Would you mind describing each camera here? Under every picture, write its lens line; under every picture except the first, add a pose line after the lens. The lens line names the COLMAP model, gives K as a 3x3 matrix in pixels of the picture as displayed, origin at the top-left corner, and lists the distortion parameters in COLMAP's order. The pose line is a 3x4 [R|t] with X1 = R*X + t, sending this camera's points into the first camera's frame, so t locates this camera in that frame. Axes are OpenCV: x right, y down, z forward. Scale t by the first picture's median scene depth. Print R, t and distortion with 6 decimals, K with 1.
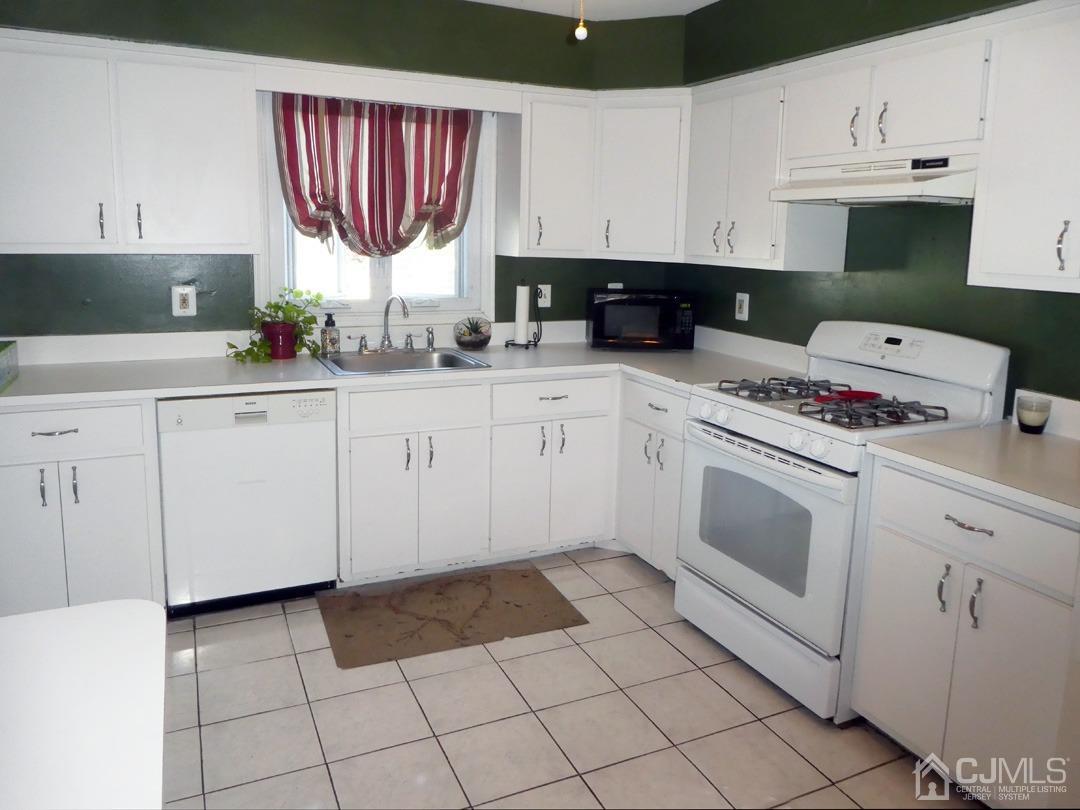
lens RADIAL K [[801.6, 0, 540.7], [0, 801.6, 349.9], [0, 0, 1]] dist [-0.003896, 0.000234]
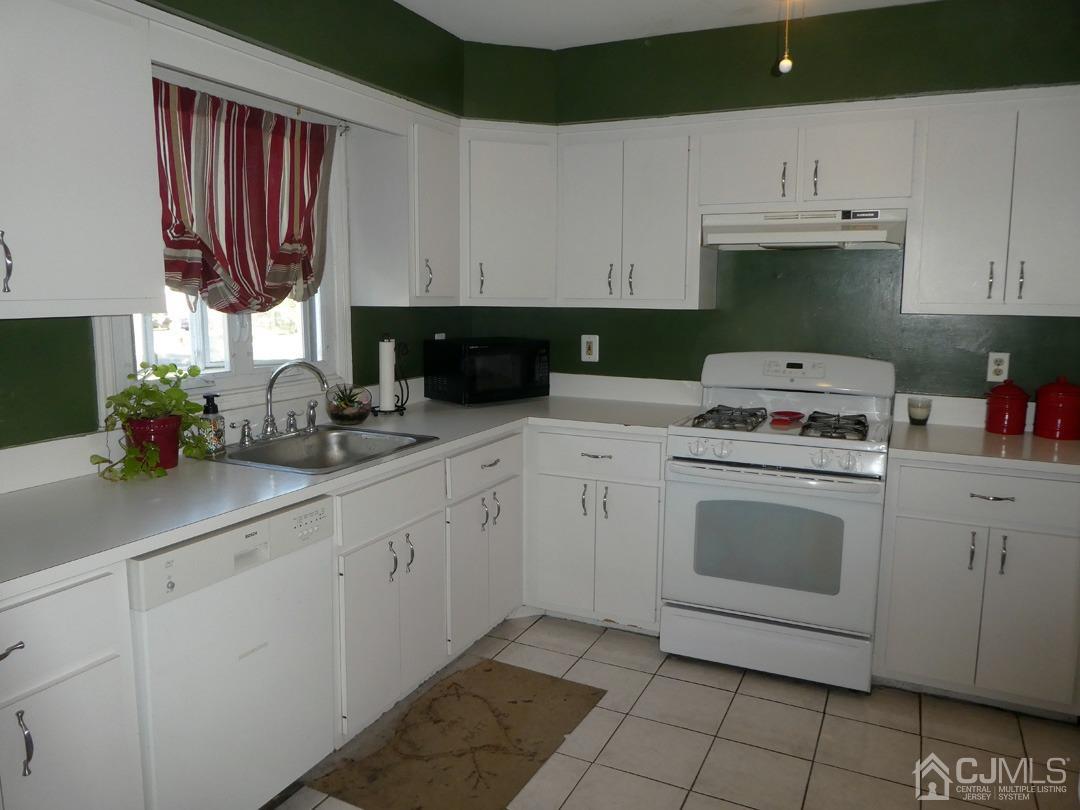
lens RADIAL K [[813.2, 0, 540.0], [0, 813.2, 405.0], [0, 0, 1]] dist [-0.003052, 0.000163]
pose [[0.767568, -0.110220, 0.631420, -0.492332], [0.105835, 0.993376, 0.044747, -0.038088], [-0.632169, 0.032481, 0.774149, 0.260795]]
